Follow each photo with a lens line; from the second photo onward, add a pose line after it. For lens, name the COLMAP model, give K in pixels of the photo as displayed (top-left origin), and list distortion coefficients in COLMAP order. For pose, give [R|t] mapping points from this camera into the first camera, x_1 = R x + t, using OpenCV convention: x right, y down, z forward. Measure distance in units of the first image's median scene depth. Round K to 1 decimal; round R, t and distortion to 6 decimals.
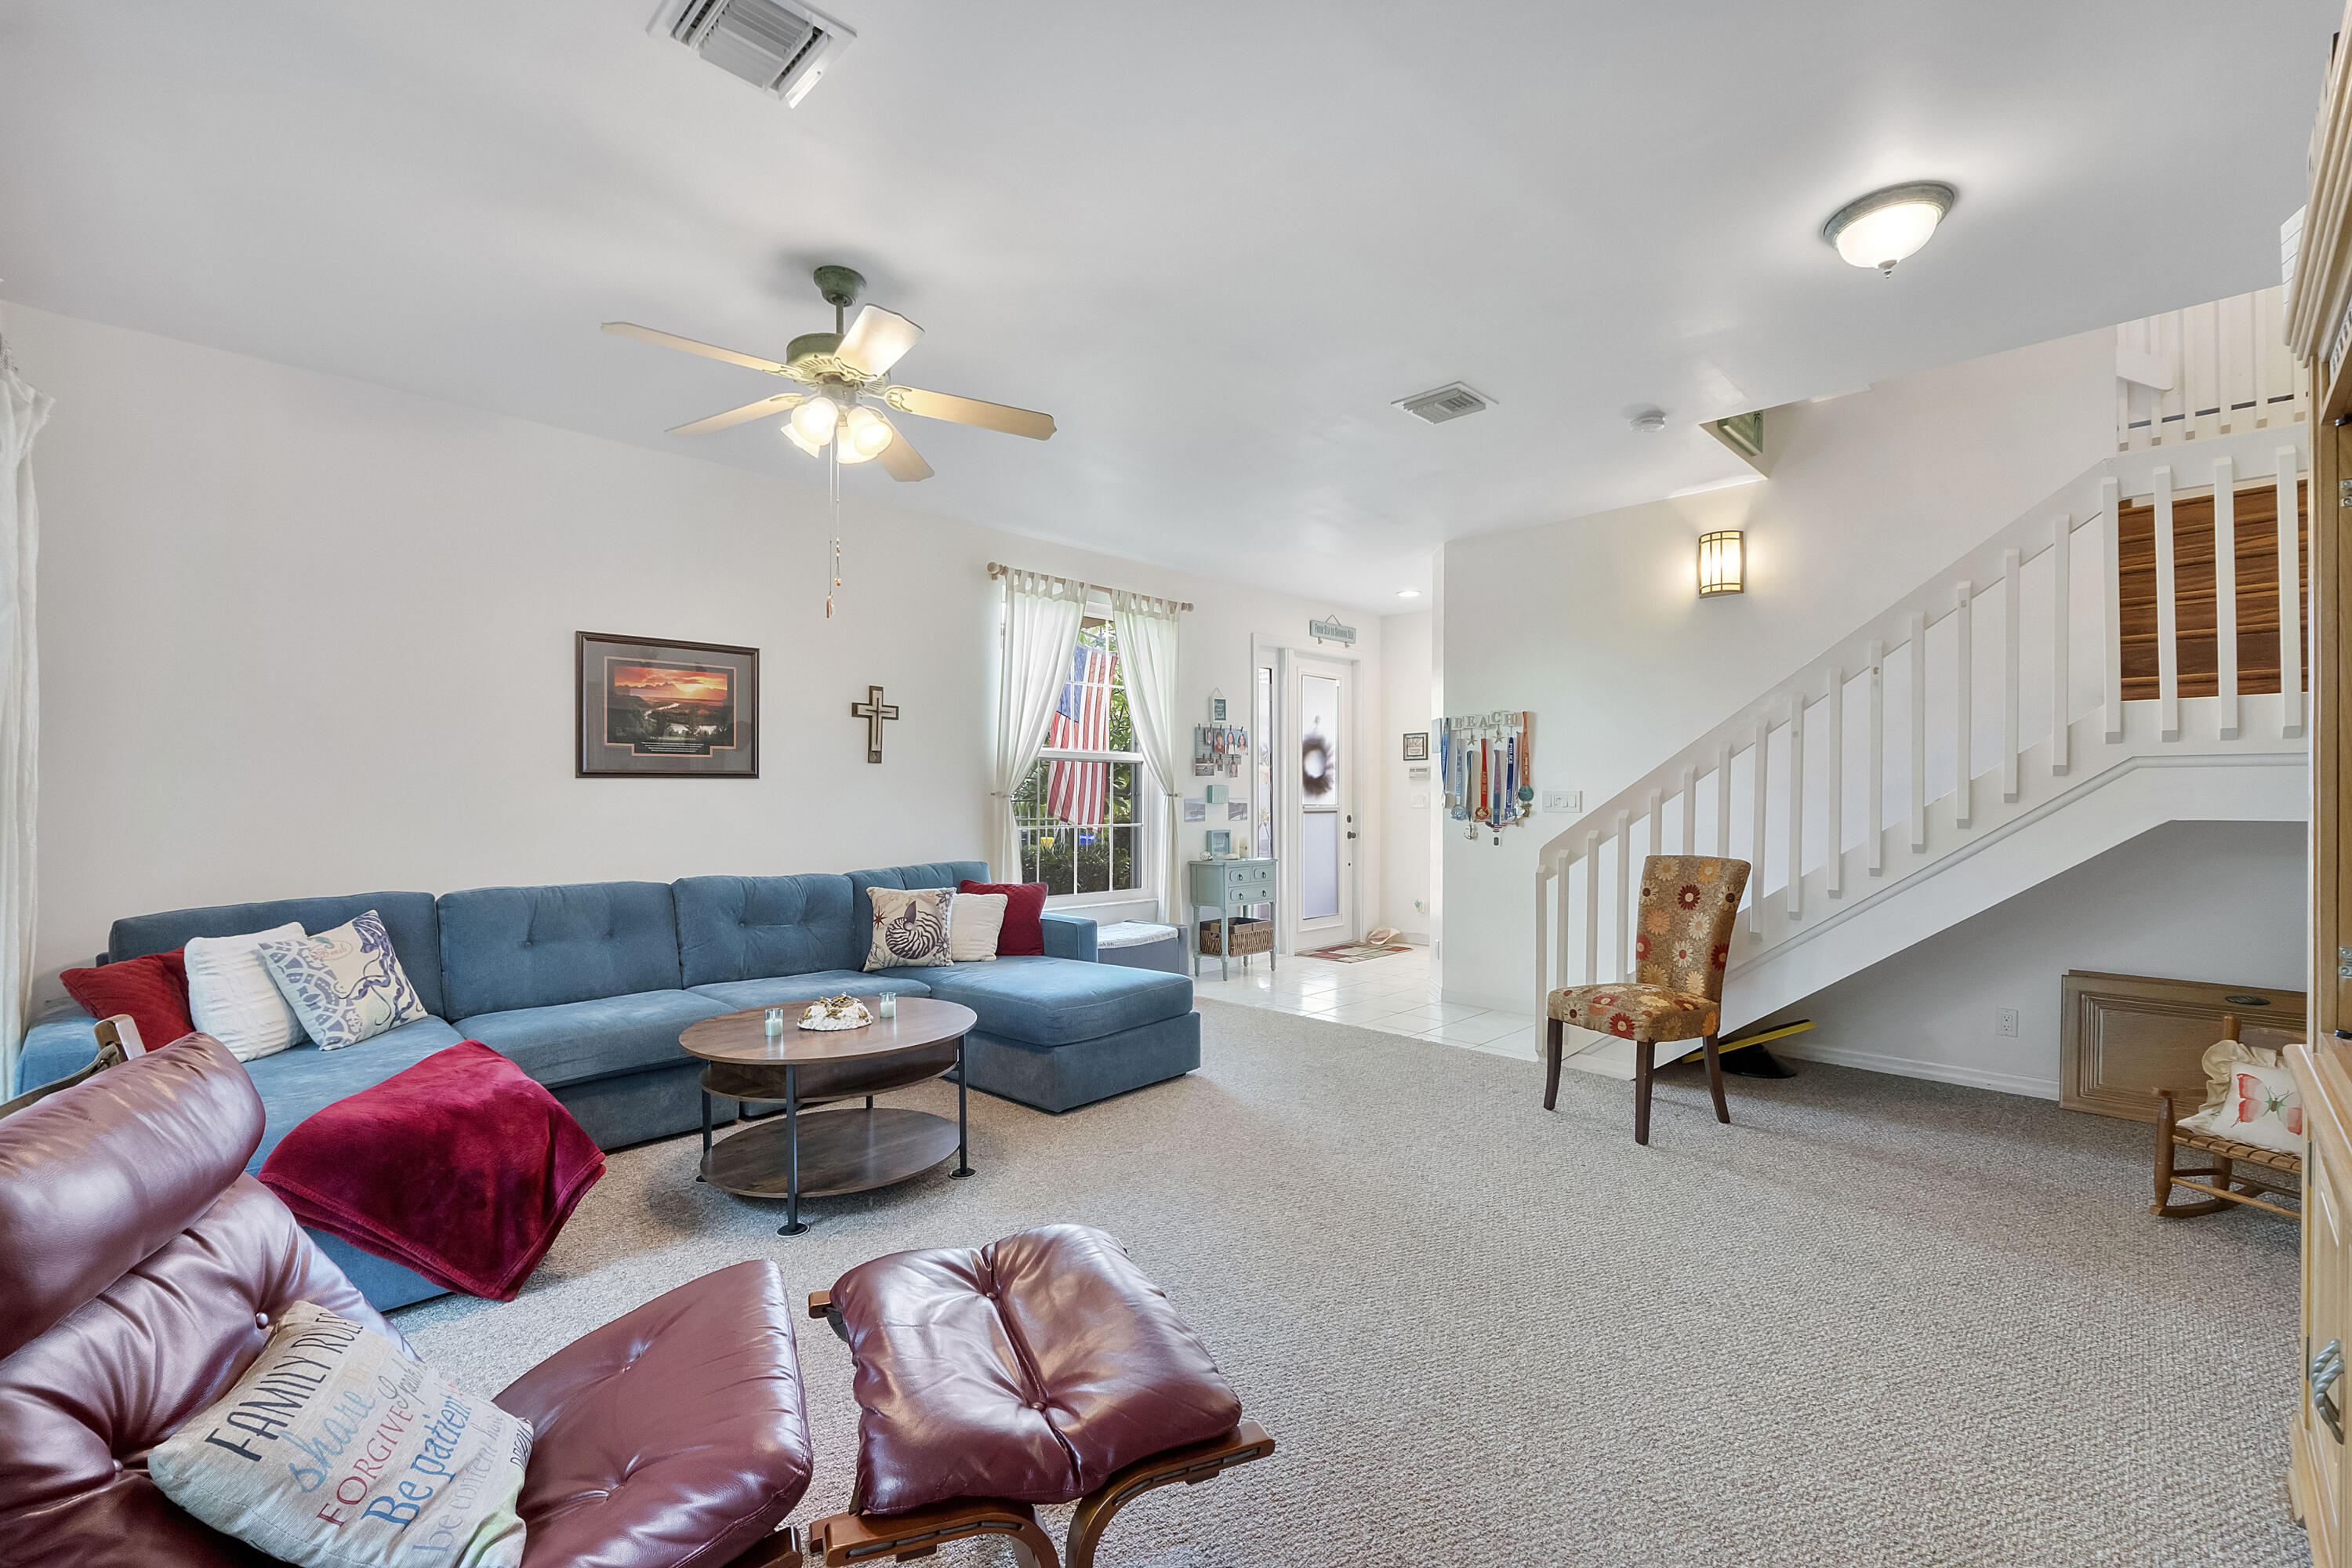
lens RADIAL K [[1014.0, 0, 1171.9], [0, 1014.0, 787.1], [0, 0, 1]] dist [0.000046, -0.000002]
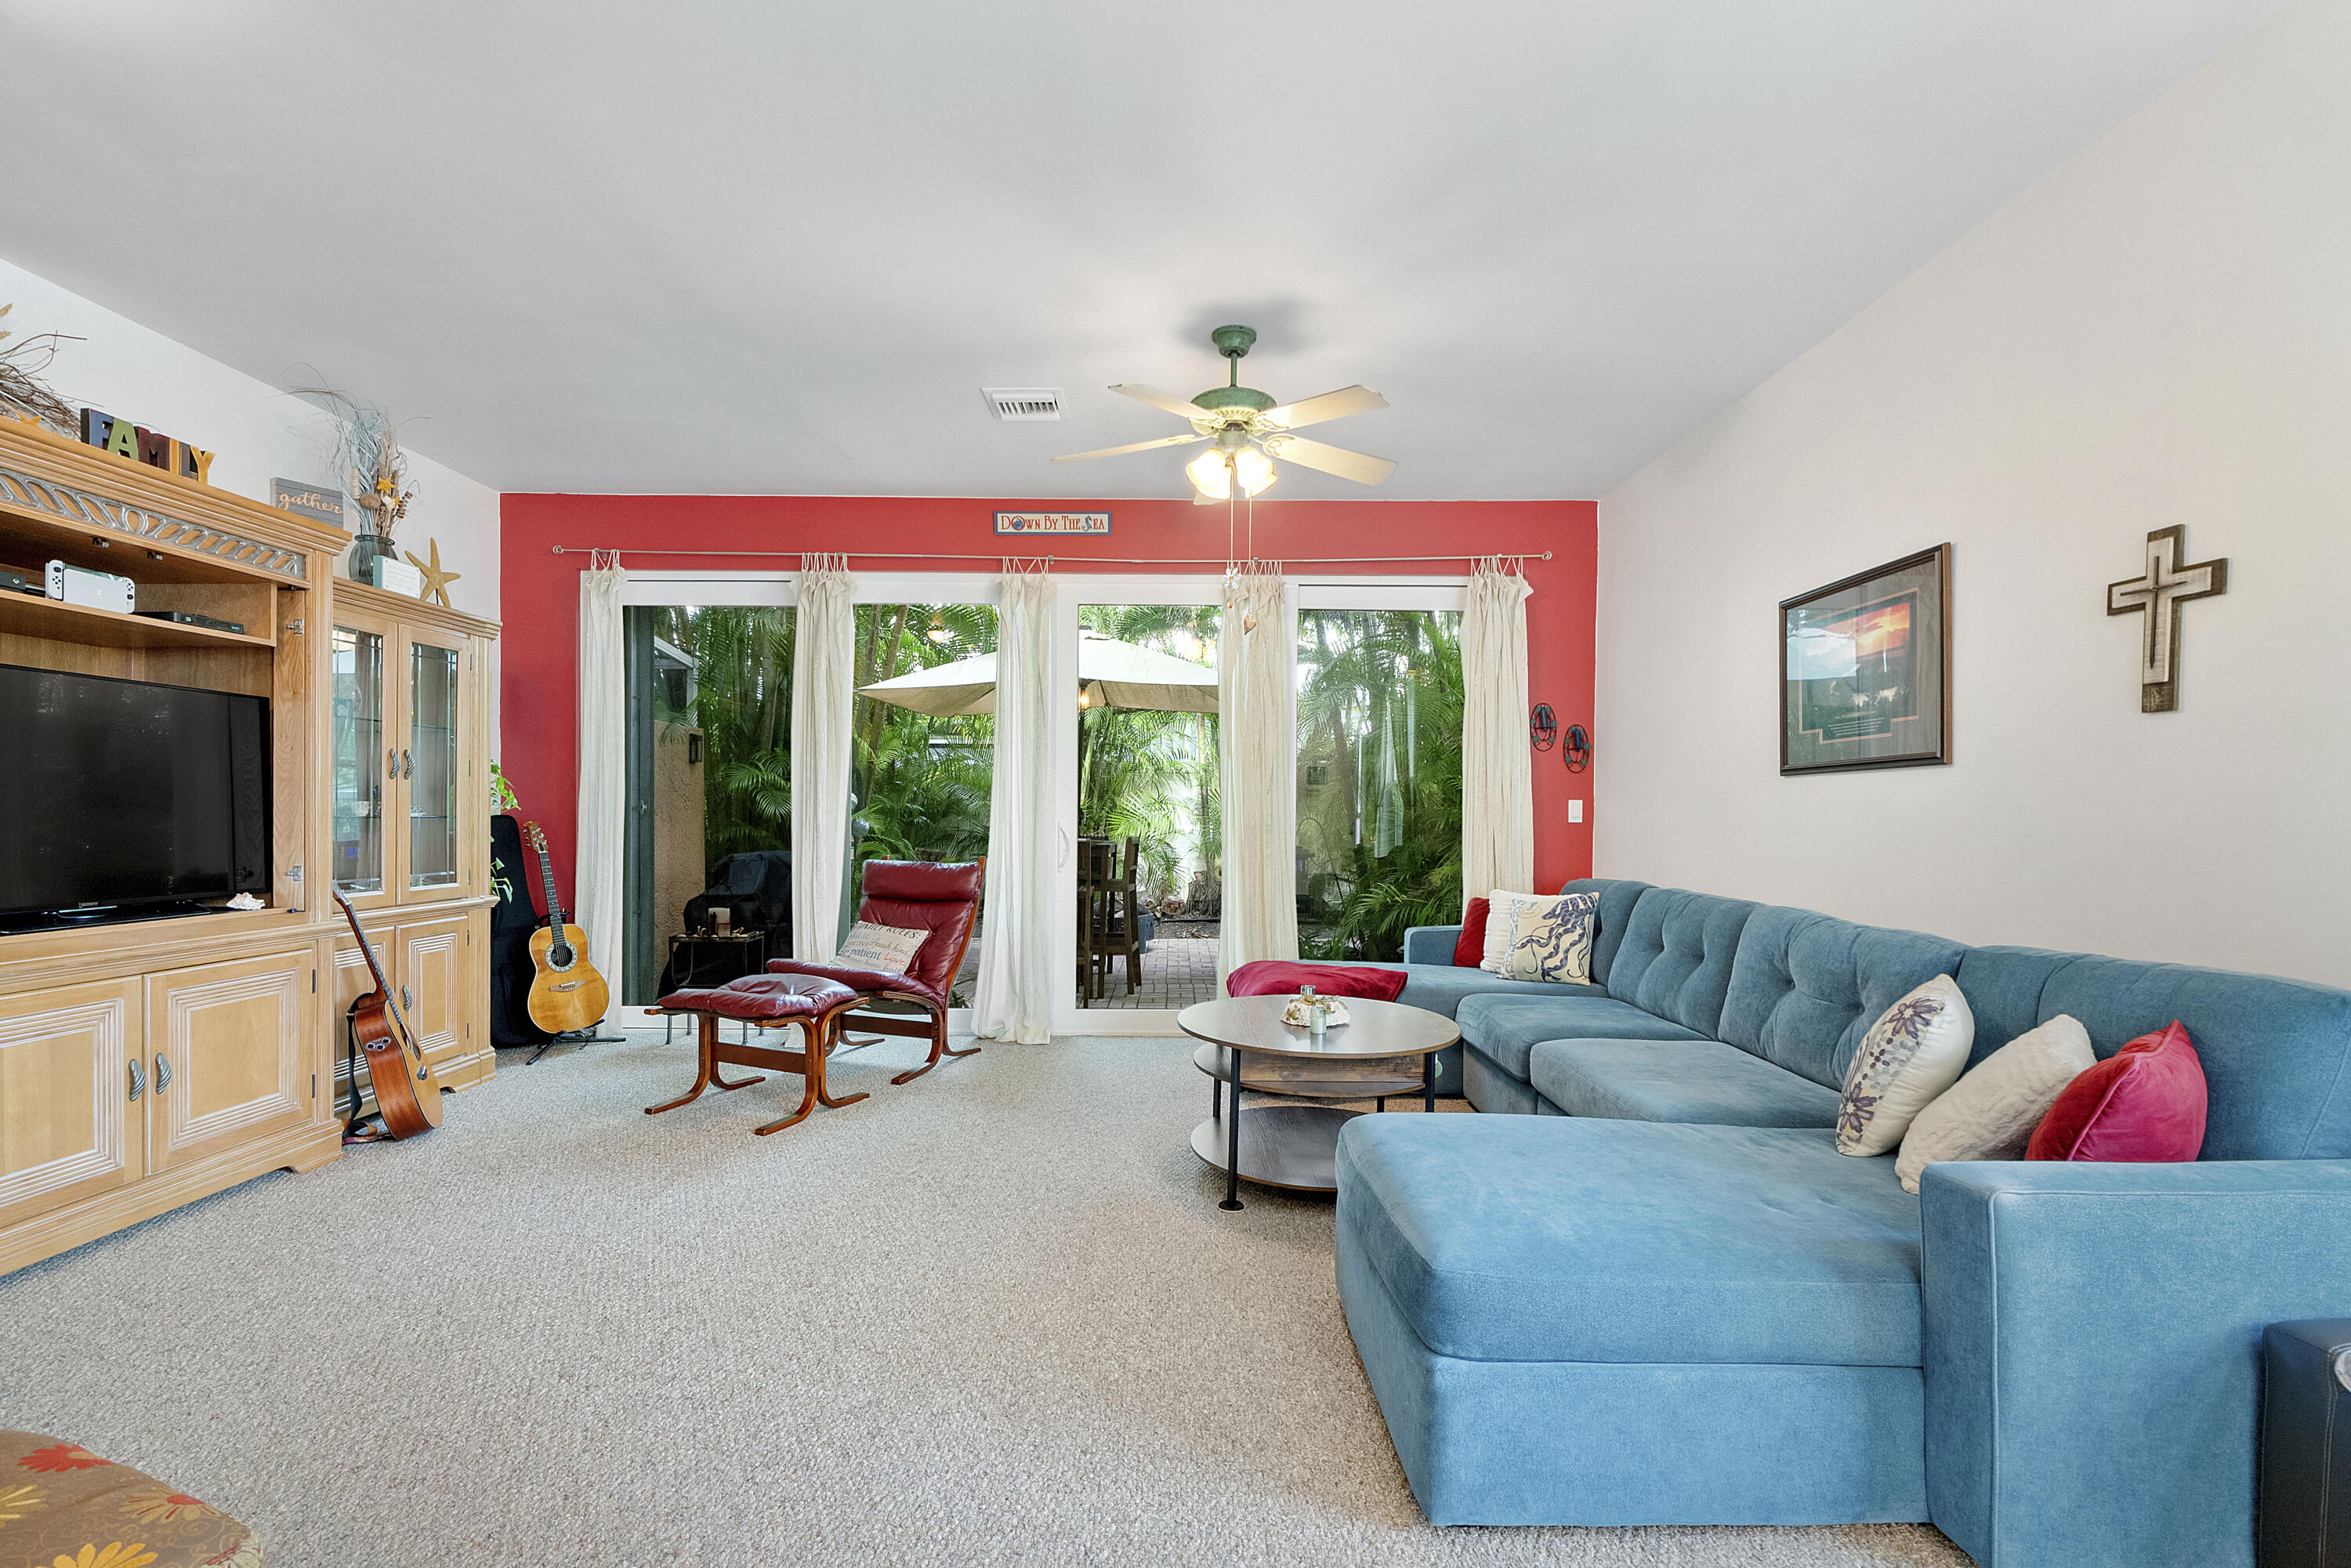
lens RADIAL K [[1003.8, 0, 1168.0], [0, 1003.8, 799.1], [0, 0, 1]] dist [-0.011167, -0.000089]
pose [[-0.709620, -0.015241, -0.704420, 0.330620], [-0.003638, 0.999832, -0.017968, 0.024807], [0.704575, -0.010188, -0.709556, 1.134035]]
